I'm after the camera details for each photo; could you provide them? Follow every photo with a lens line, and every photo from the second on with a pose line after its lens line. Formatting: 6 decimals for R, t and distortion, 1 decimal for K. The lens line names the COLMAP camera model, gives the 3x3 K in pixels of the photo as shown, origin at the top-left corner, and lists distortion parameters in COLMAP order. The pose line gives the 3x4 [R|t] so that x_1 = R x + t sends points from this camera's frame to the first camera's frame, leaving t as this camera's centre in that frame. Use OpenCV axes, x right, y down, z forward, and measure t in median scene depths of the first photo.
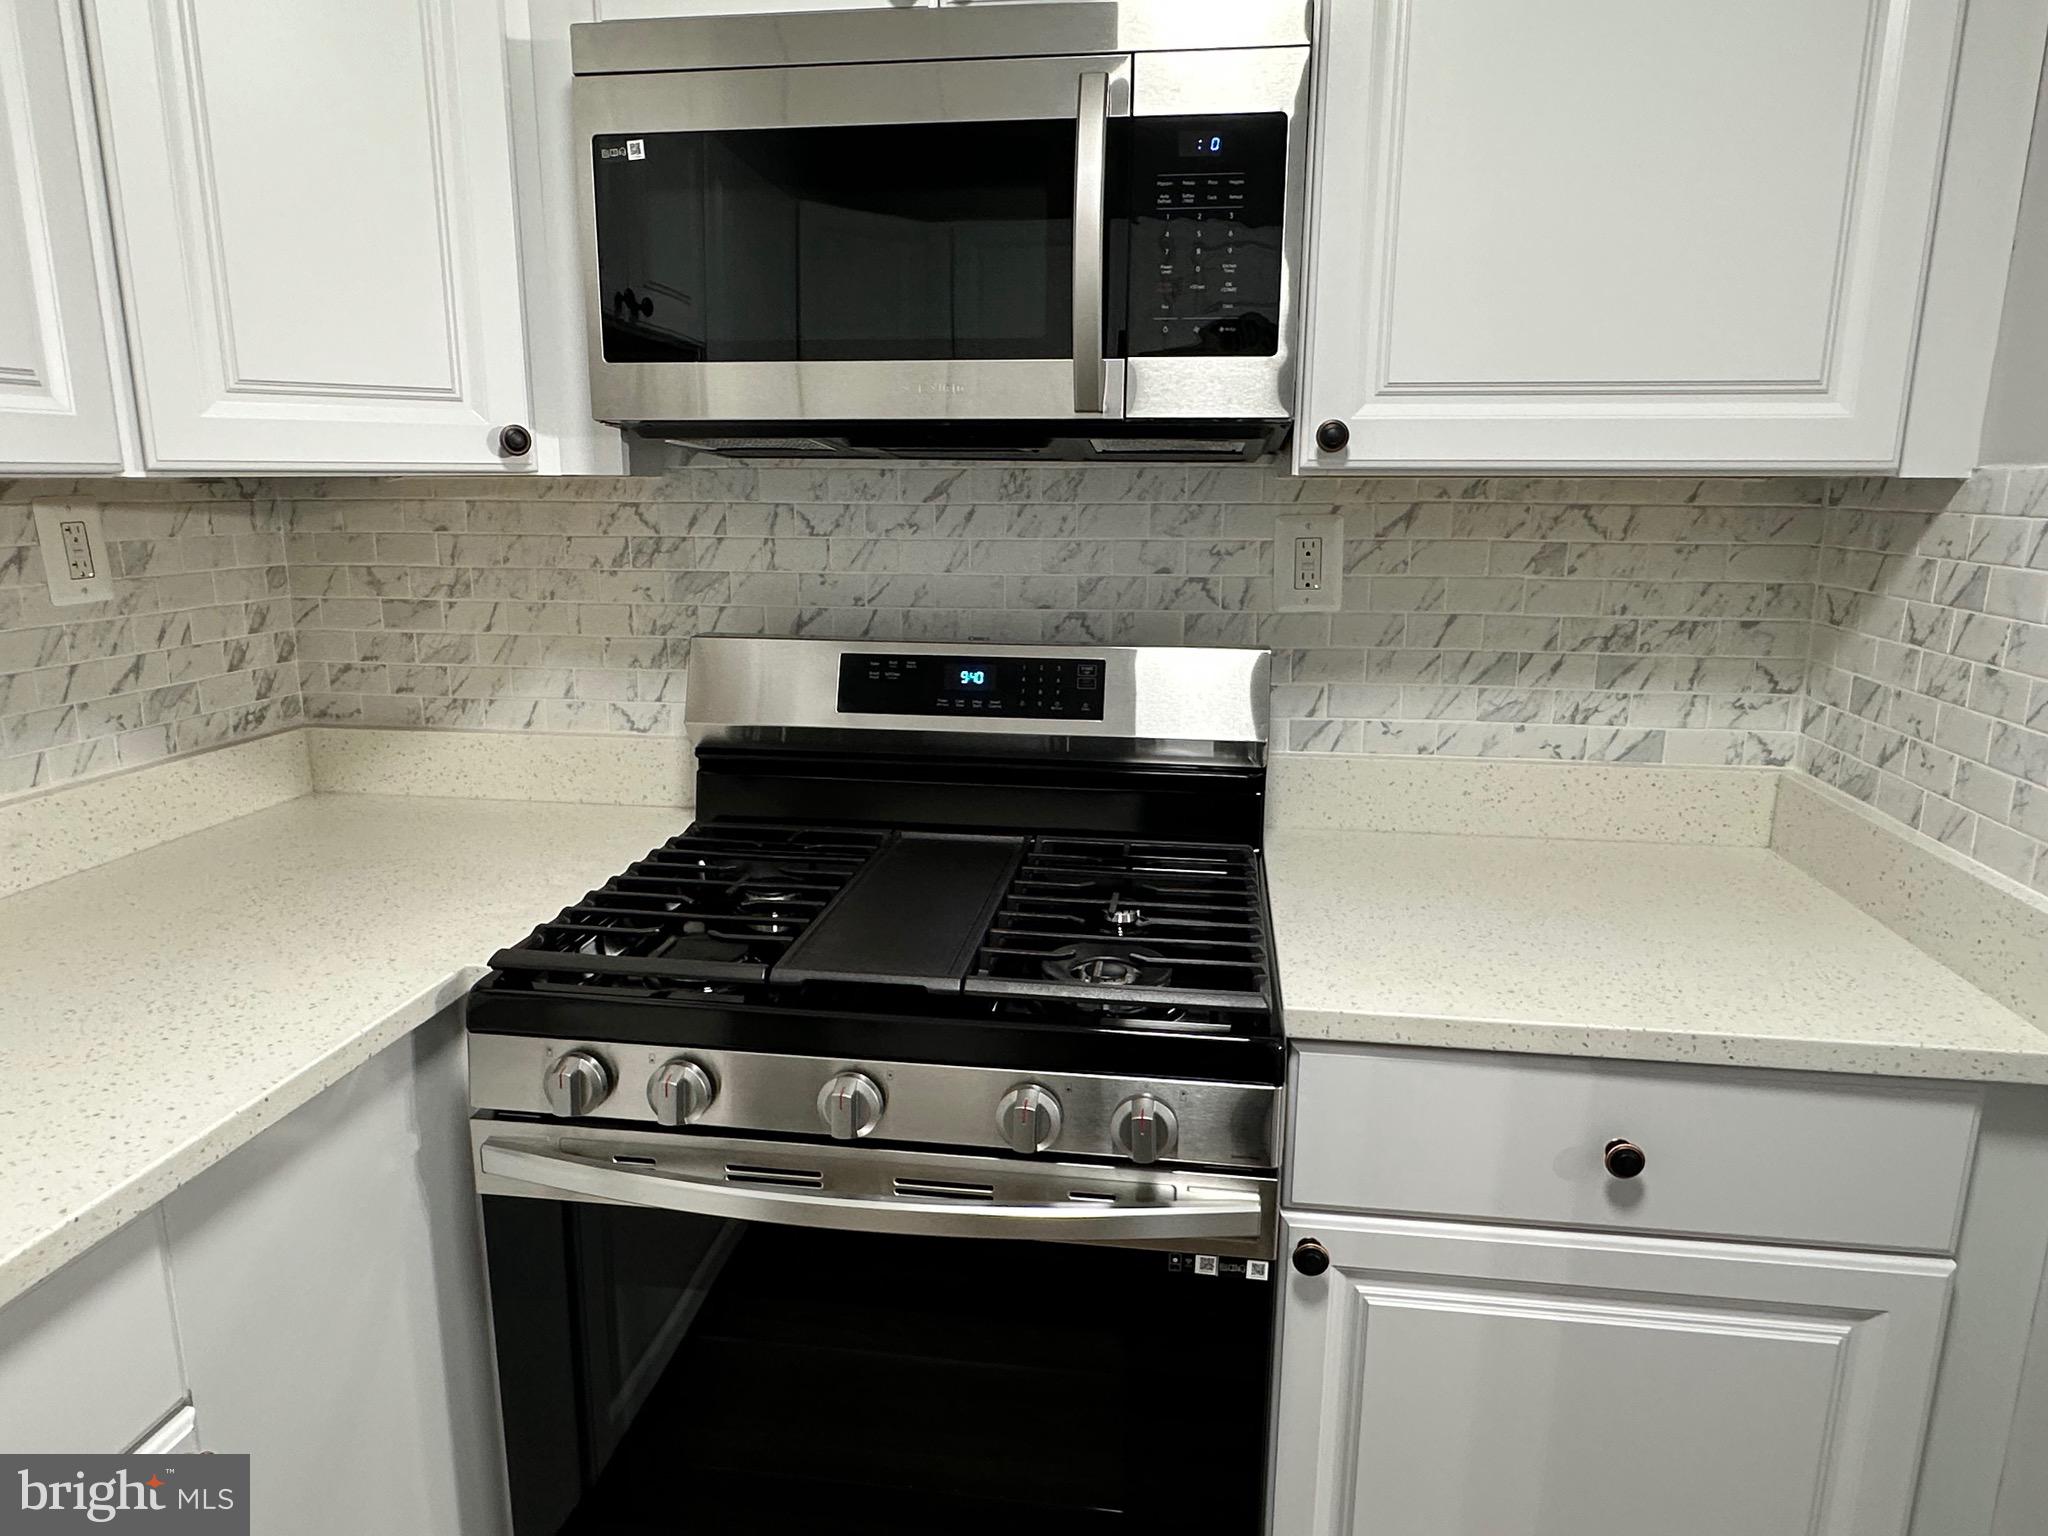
lens RADIAL K [[1293.6, 0, 1024.5], [0, 1293.6, 773.5], [0, 0, 1]] dist [-0.002778, 0.000912]
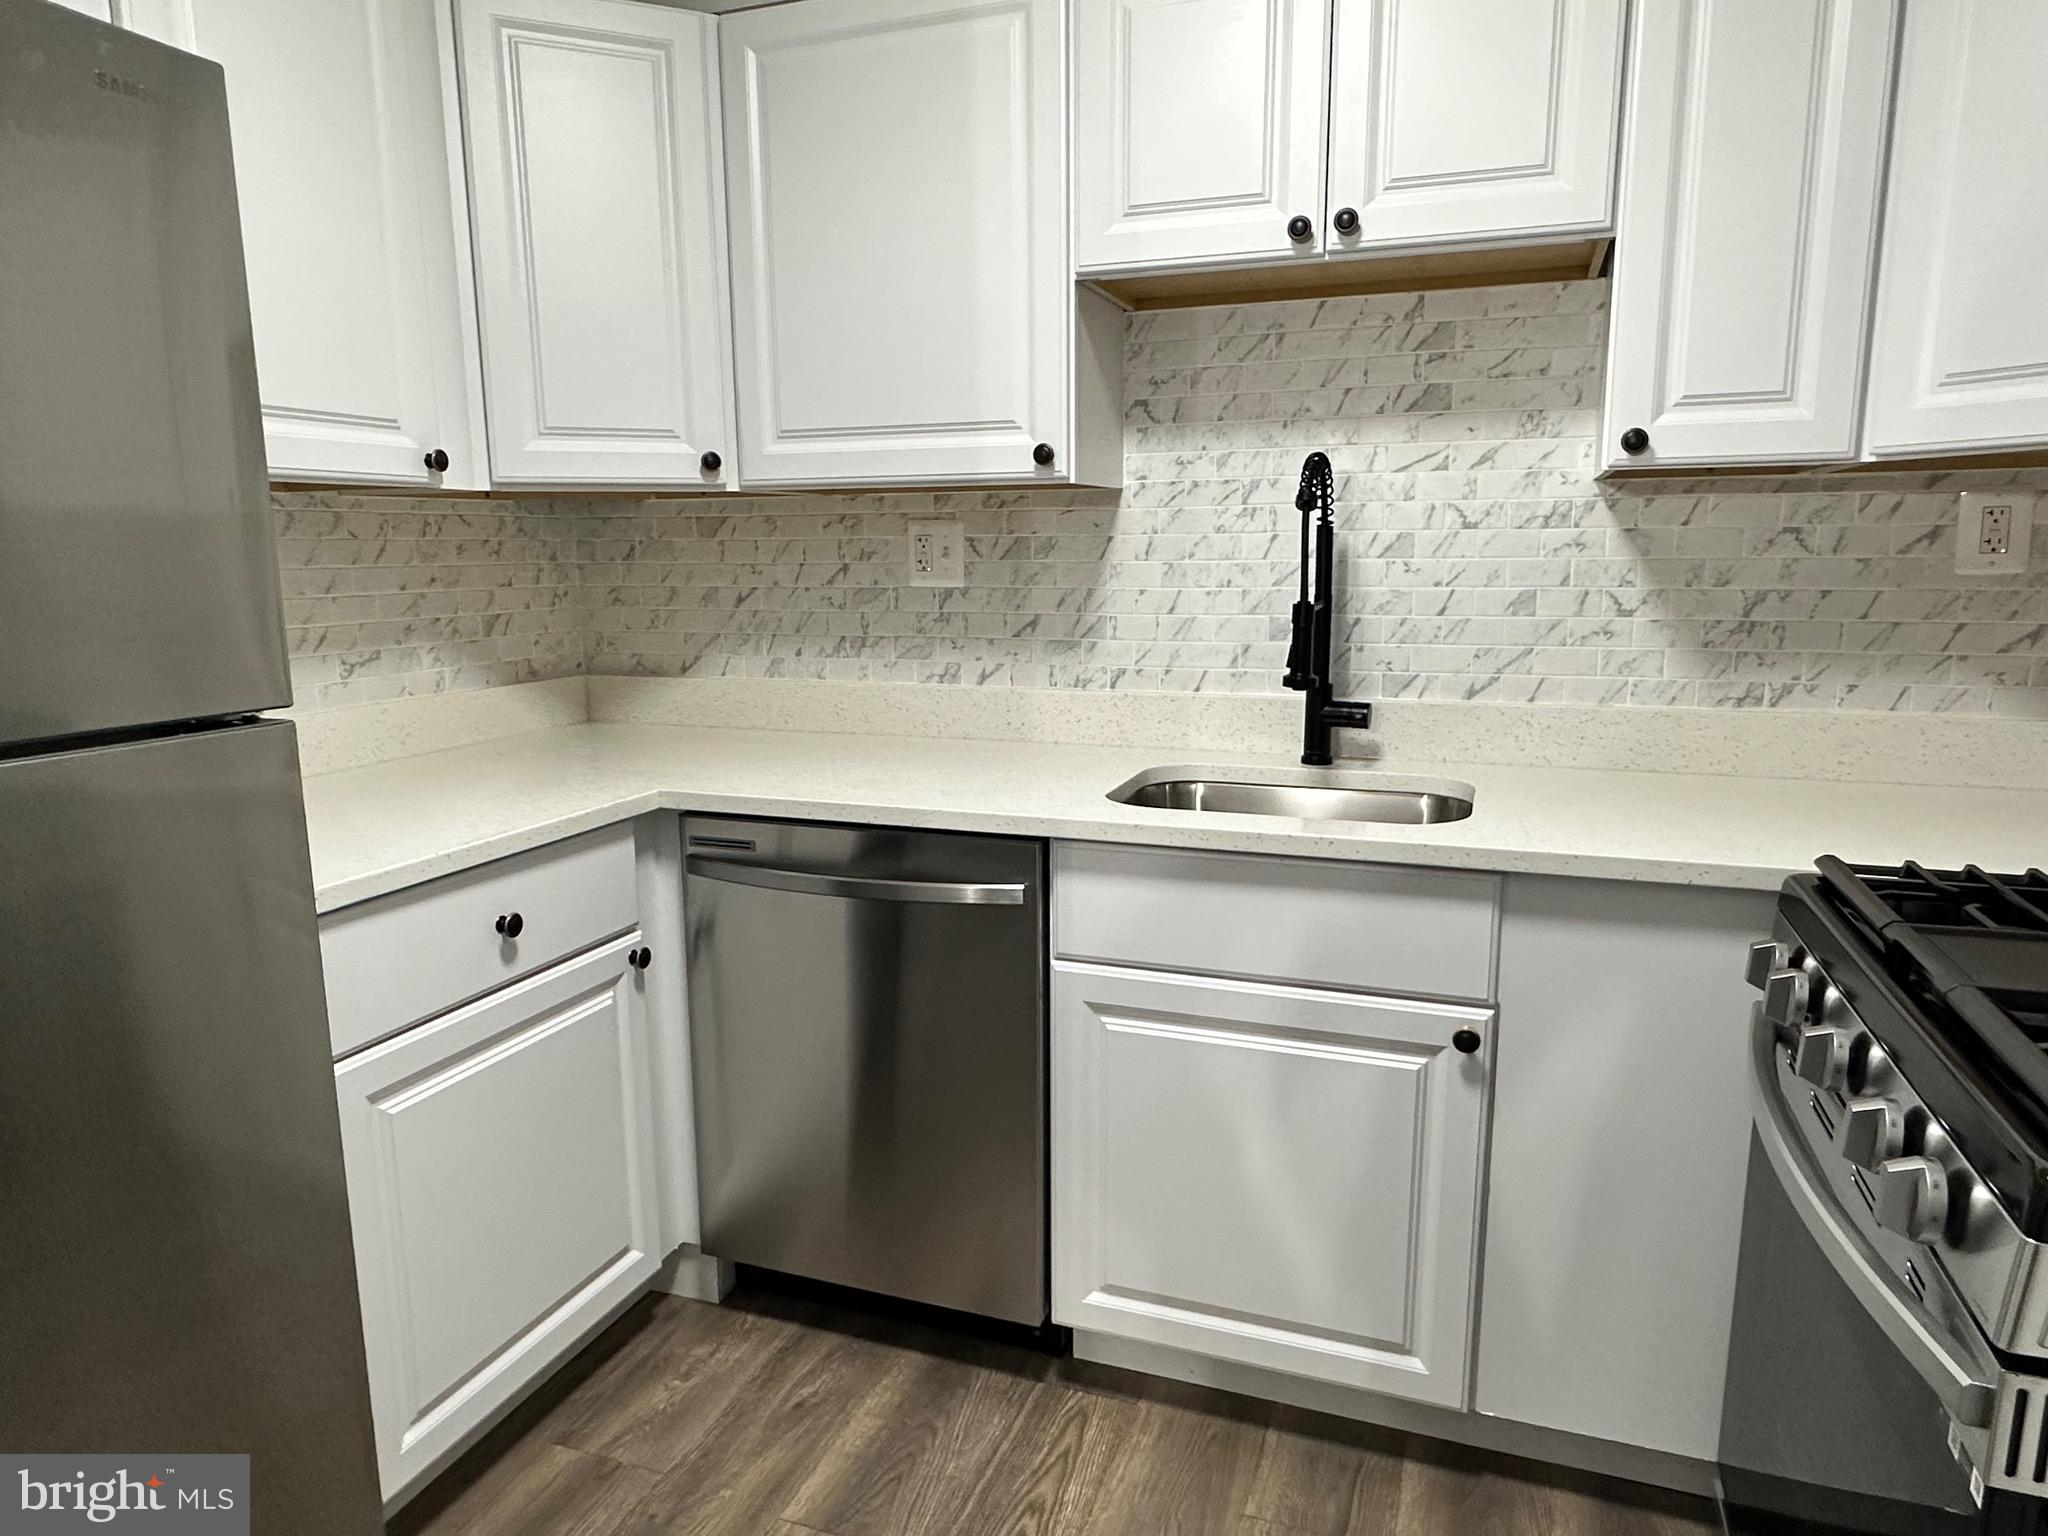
lens RADIAL K [[1293.6, 0, 1023.2], [0, 1293.6, 782.1], [0, 0, 1]] dist [-0.002778, 0.000912]
pose [[-0.209095, 0.170738, -0.962875, 0.617362], [-0.207688, 0.954423, 0.214340, -0.016652], [0.955586, 0.244795, -0.164105, 0.361267]]
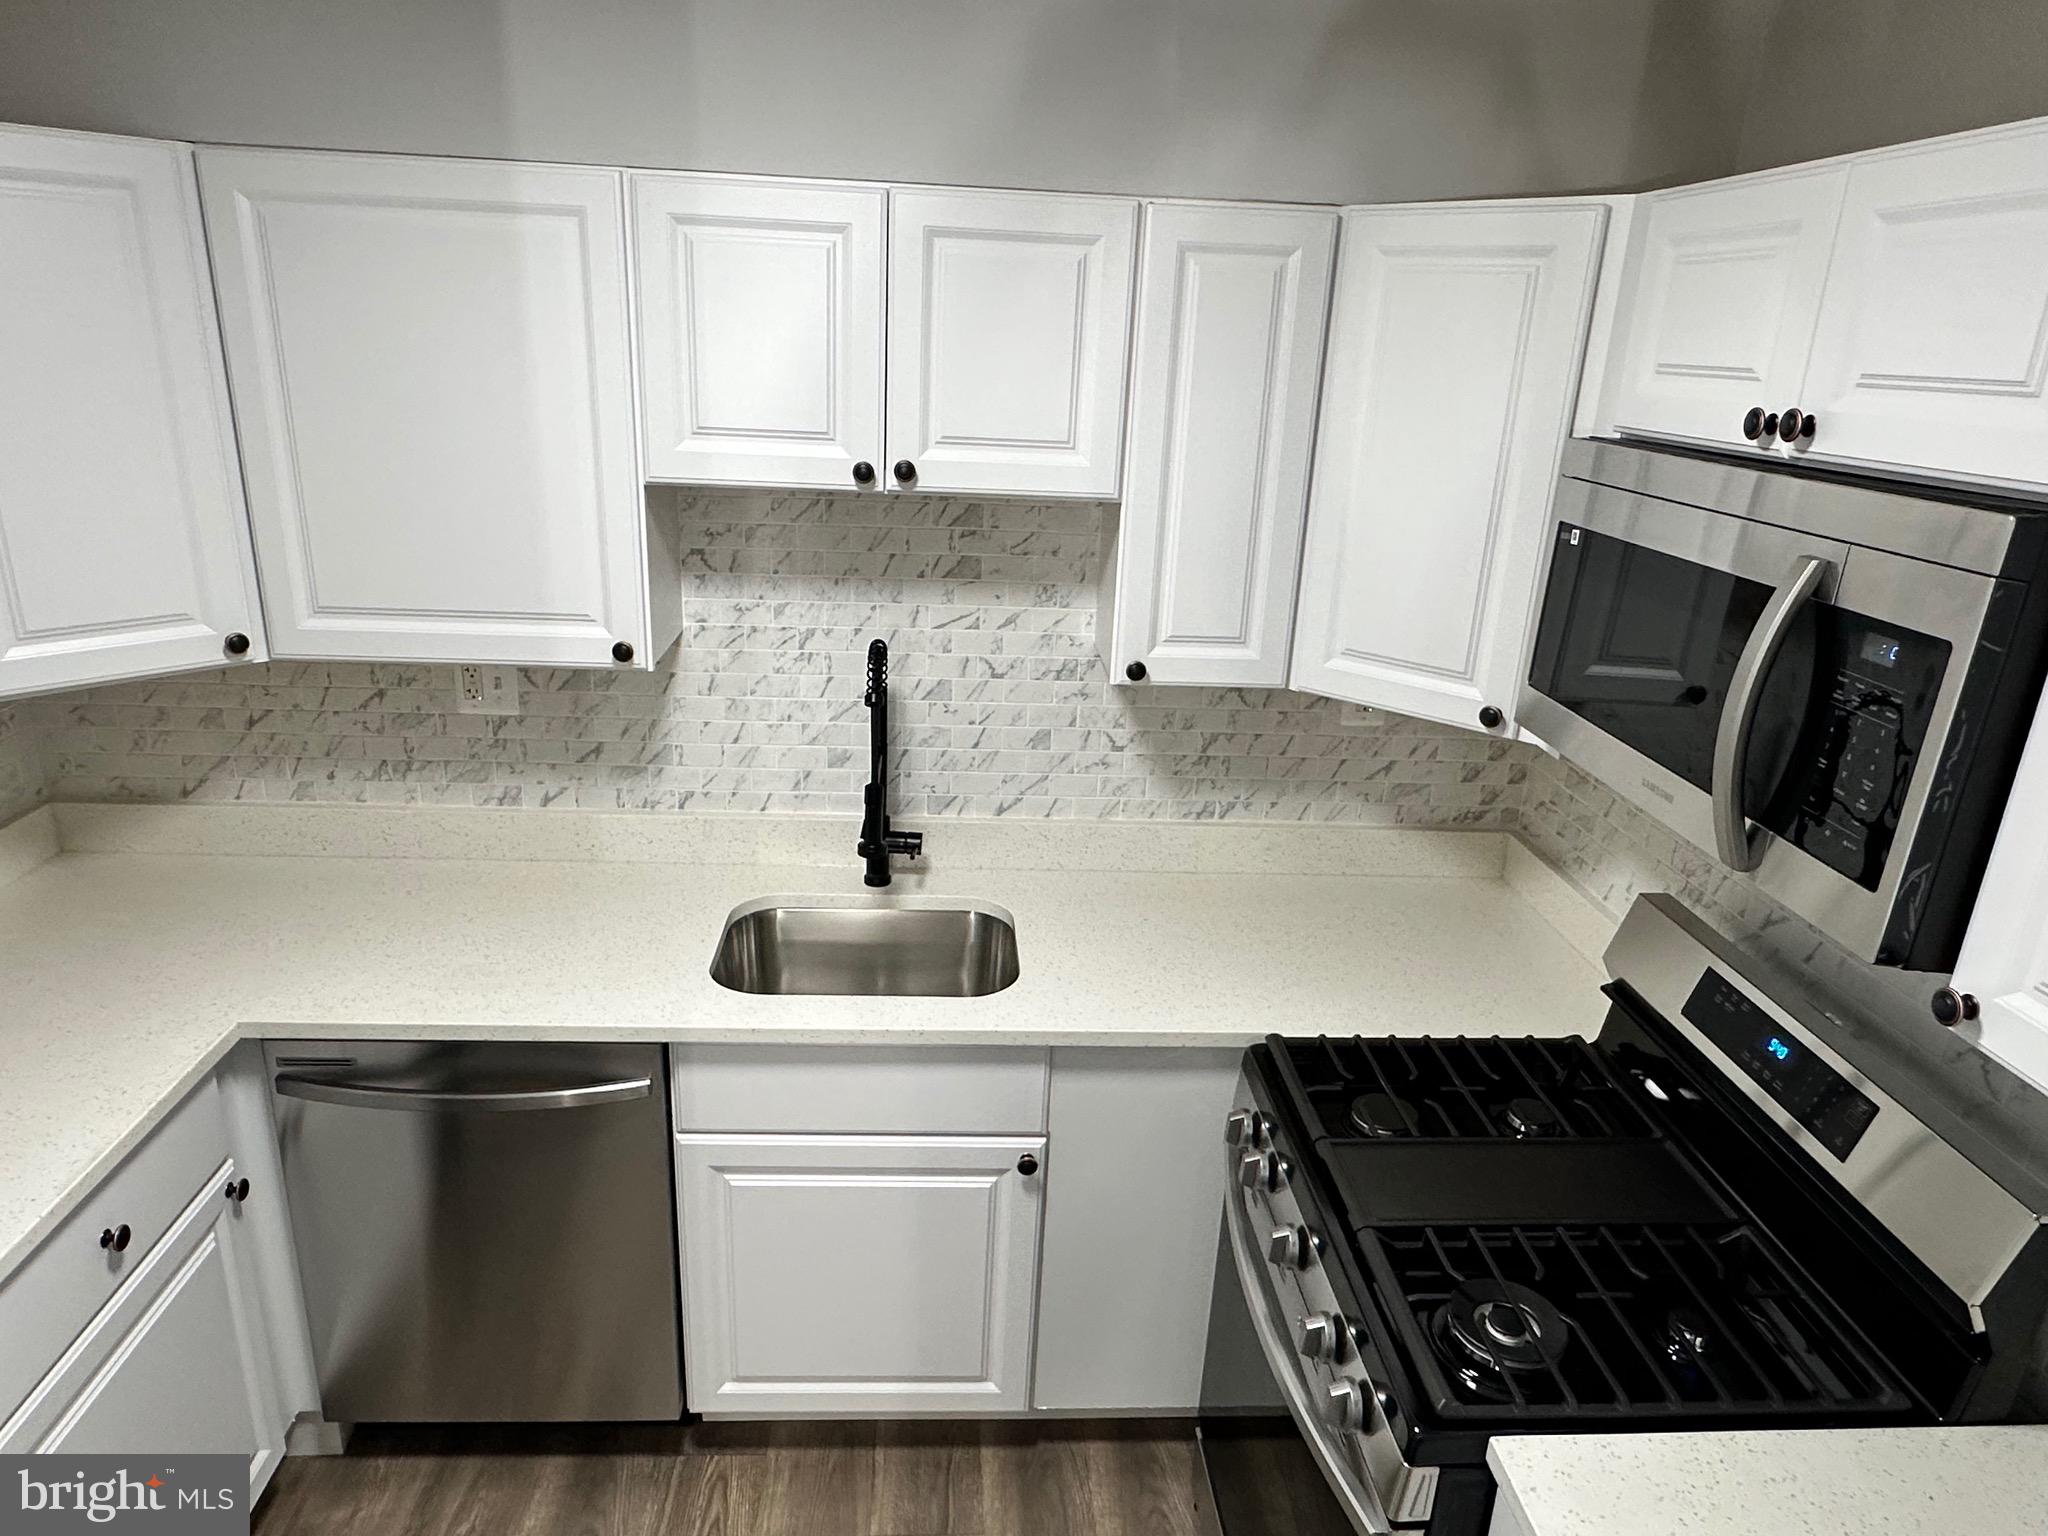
lens RADIAL K [[1293.6, 0, 1022.0], [0, 1293.6, 781.0], [0, 0, 1]] dist [-0.002778, 0.000912]
pose [[0.201351, 0.327158, -0.923269, 0.674359], [-0.256347, 0.927322, 0.272689, -0.378658], [0.945380, 0.181771, 0.270584, 0.155817]]
